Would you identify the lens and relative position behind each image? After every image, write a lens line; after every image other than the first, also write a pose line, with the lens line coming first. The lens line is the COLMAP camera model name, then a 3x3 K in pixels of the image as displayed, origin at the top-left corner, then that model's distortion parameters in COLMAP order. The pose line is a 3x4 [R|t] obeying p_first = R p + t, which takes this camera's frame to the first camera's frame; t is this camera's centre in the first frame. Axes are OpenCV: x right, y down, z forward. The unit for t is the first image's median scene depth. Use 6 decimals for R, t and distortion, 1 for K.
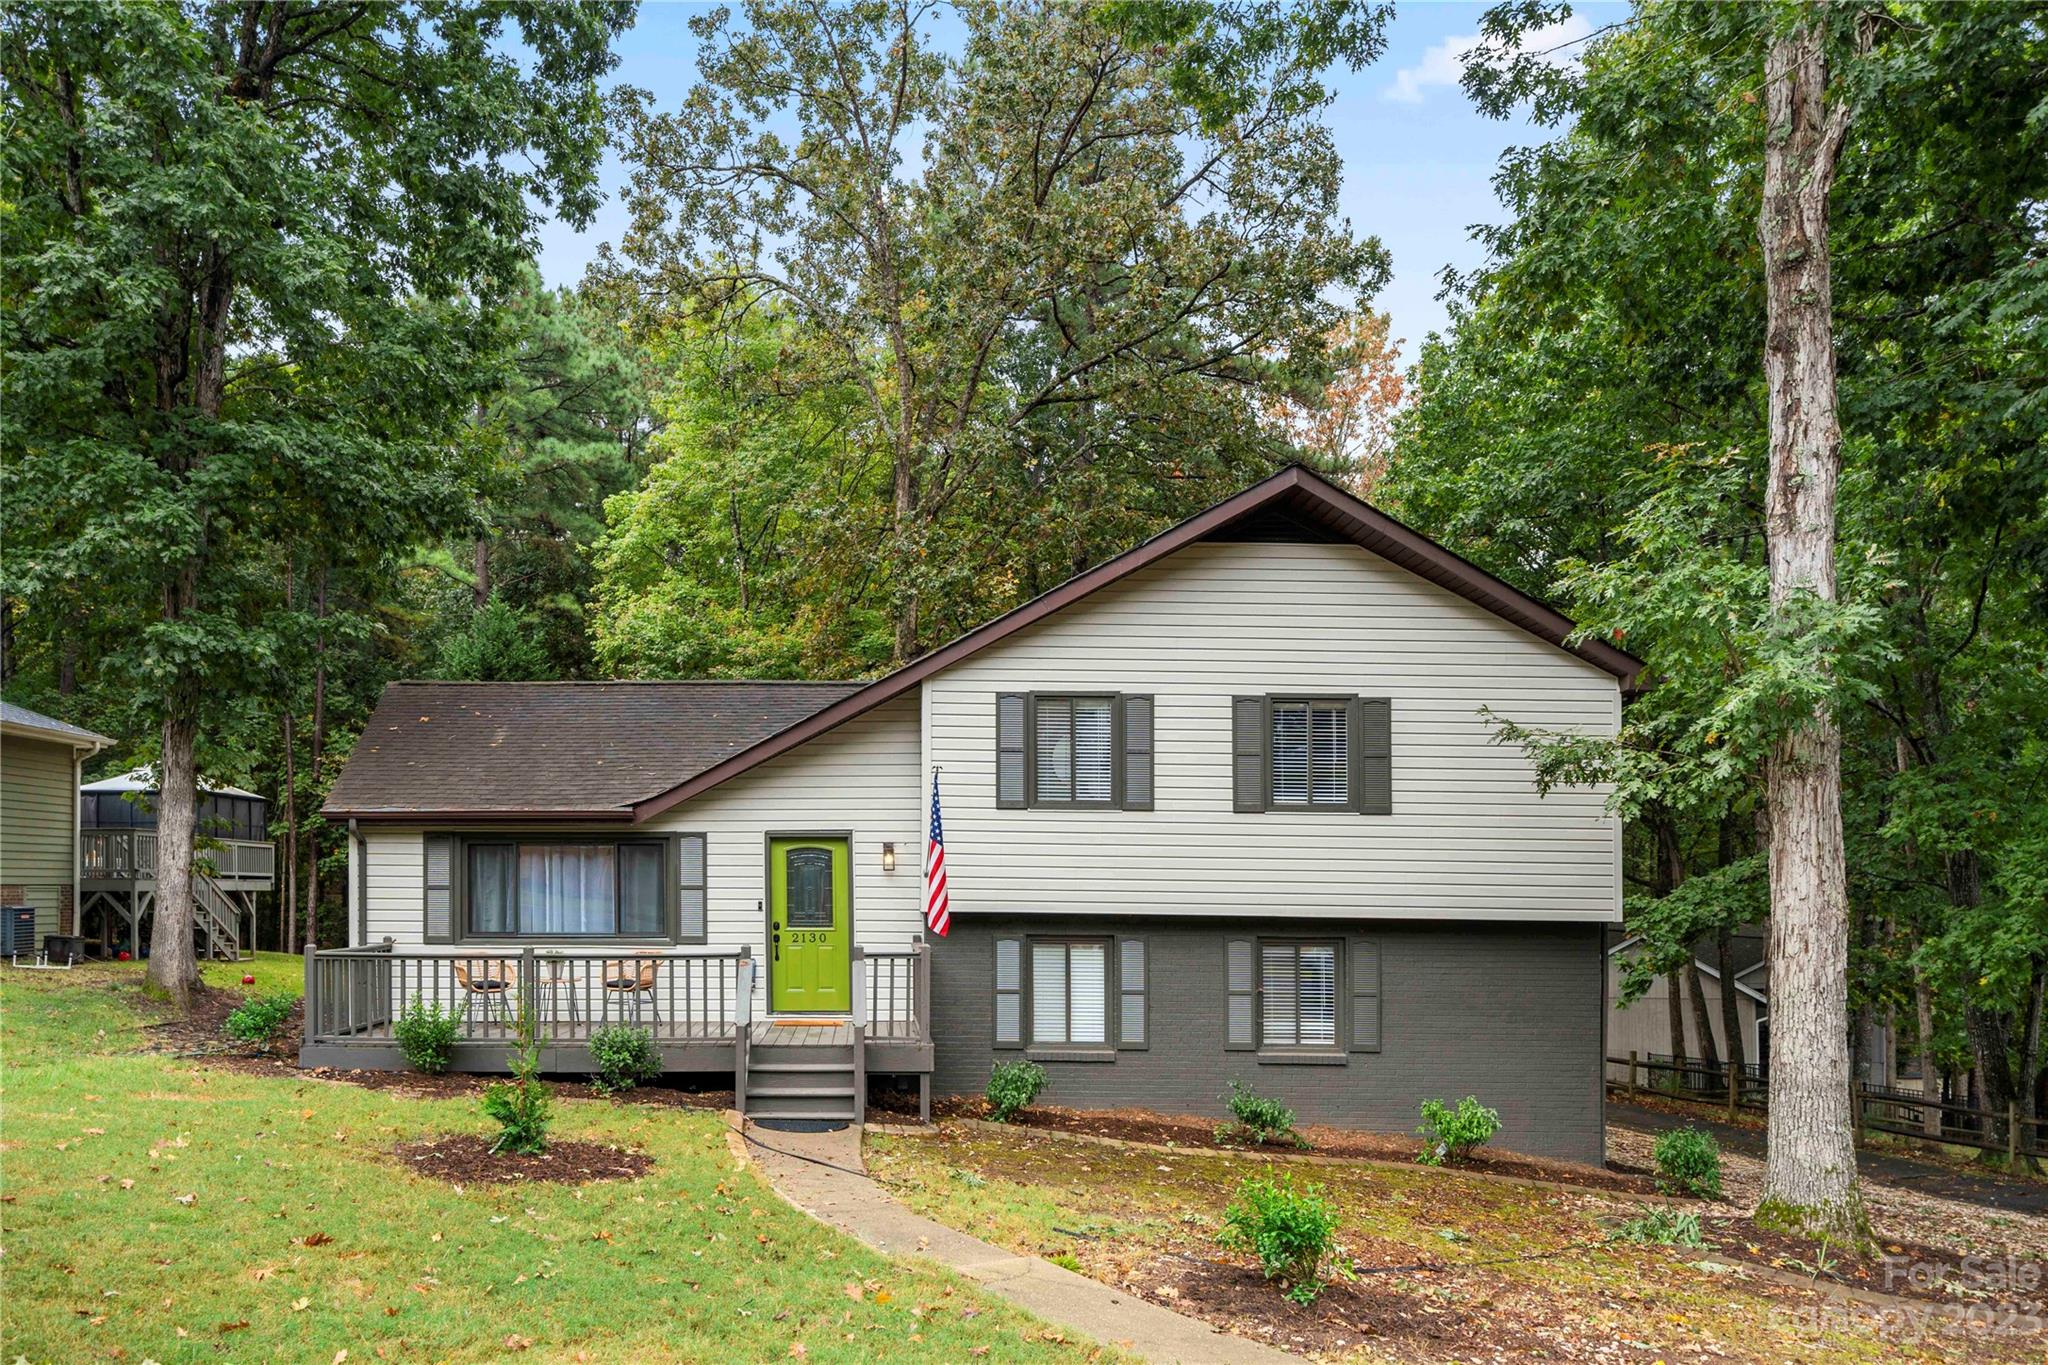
lens RADIAL K [[1448.1, 0, 1013.3], [0, 1448.1, 754.8], [0, 0, 1]] dist [0.007532, 0.002365]
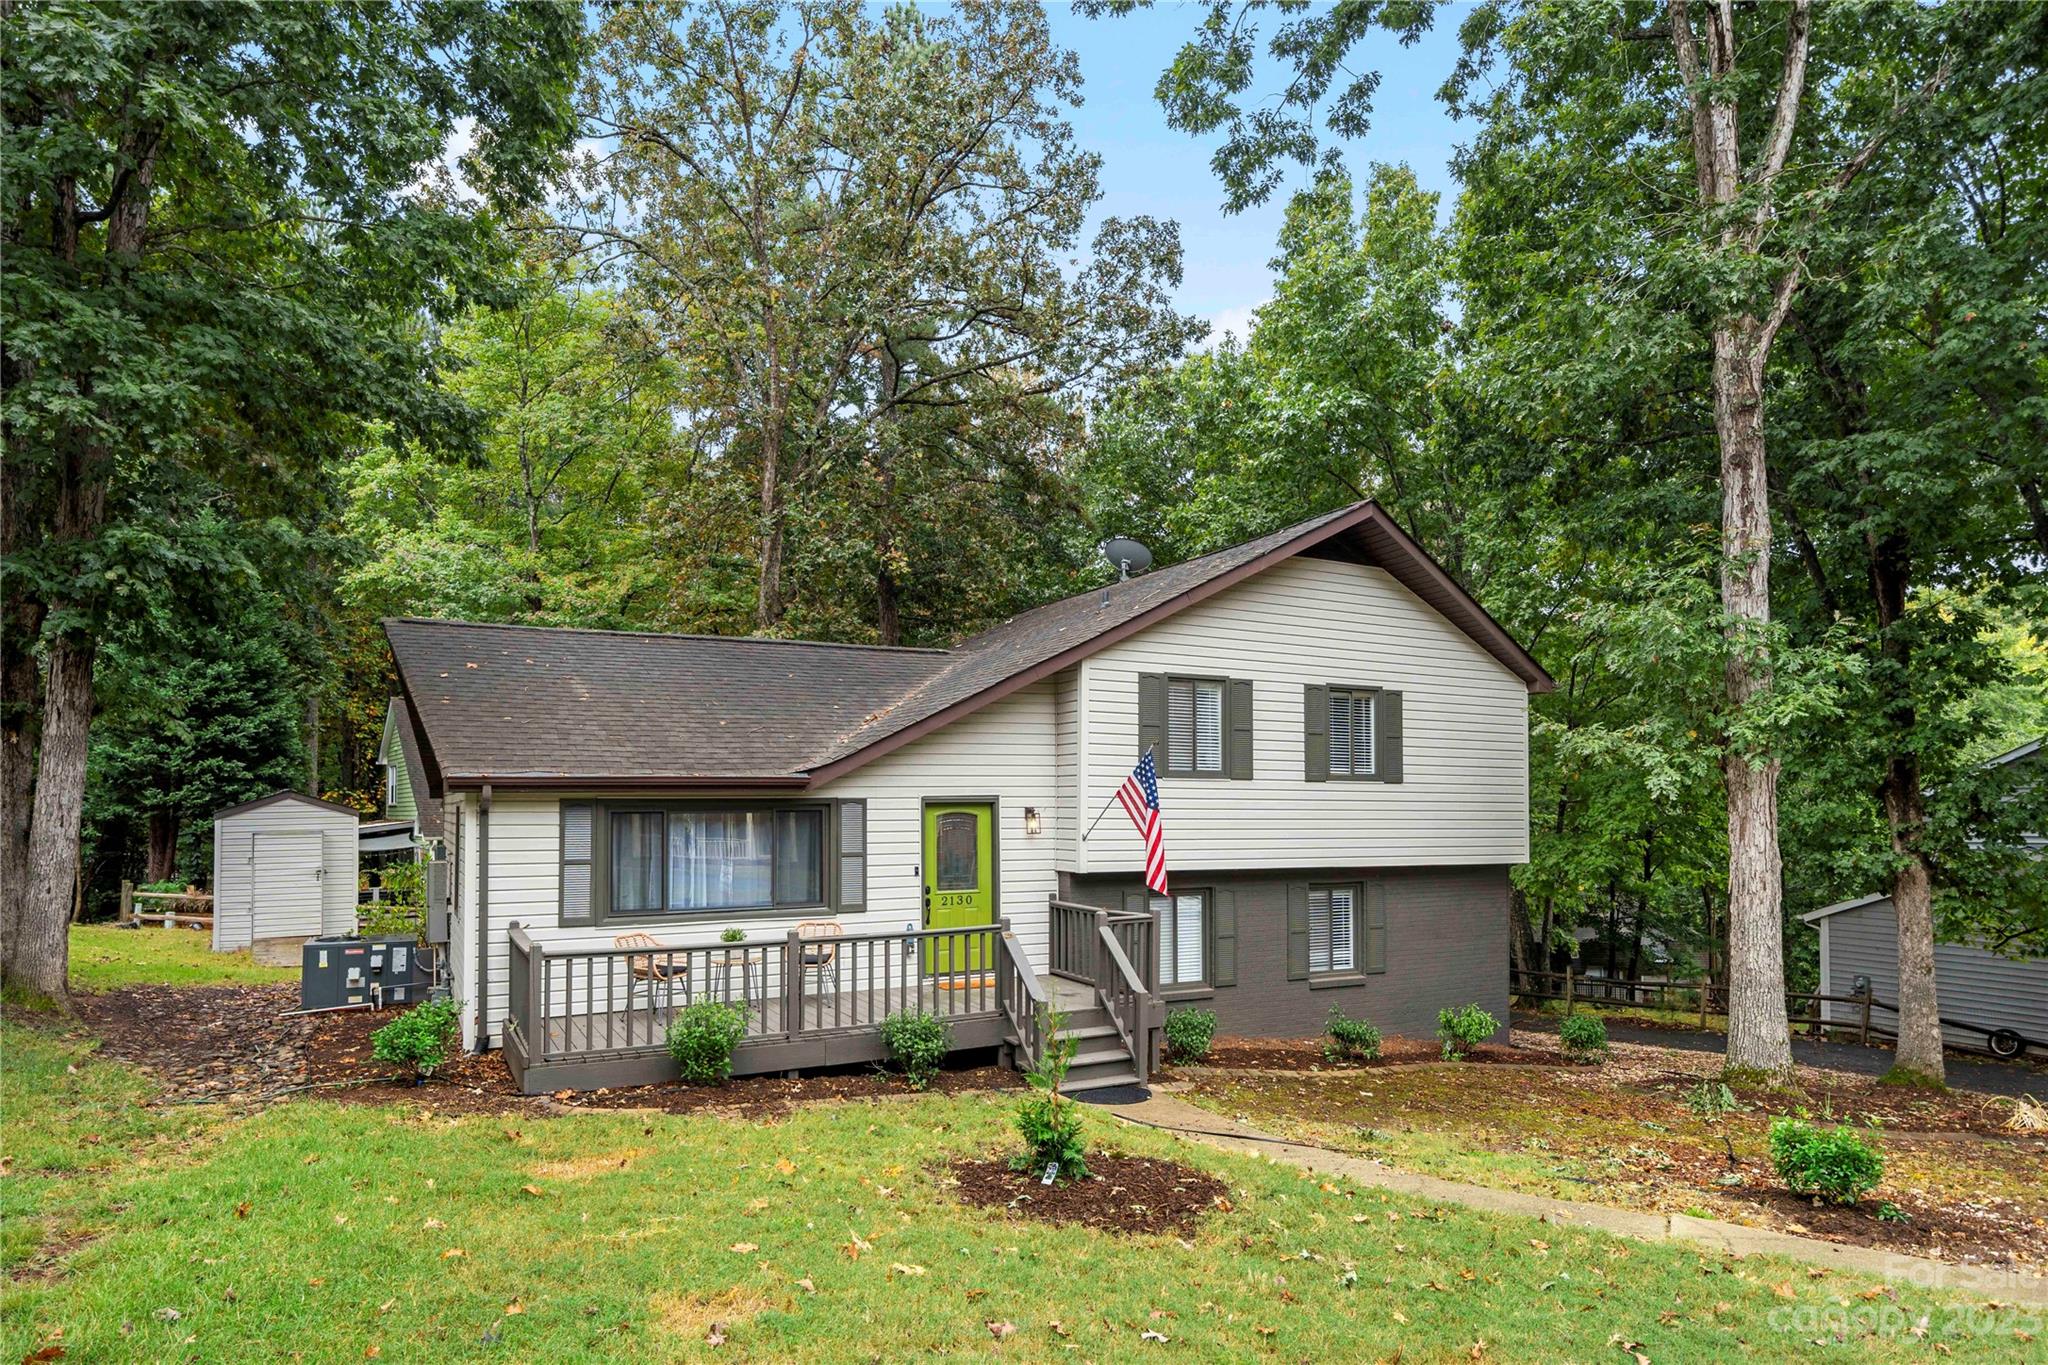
lens RADIAL K [[1146.8, 0, 1024.1], [0, 1146.8, 681.6], [0, 0, 1]] dist [0.004441, 0.000597]
pose [[0.888748, 0.042302, 0.456441, -0.486649], [-0.036667, 0.999103, -0.021201, -0.014002], [-0.456928, 0.002106, 0.889501, 0.255228]]
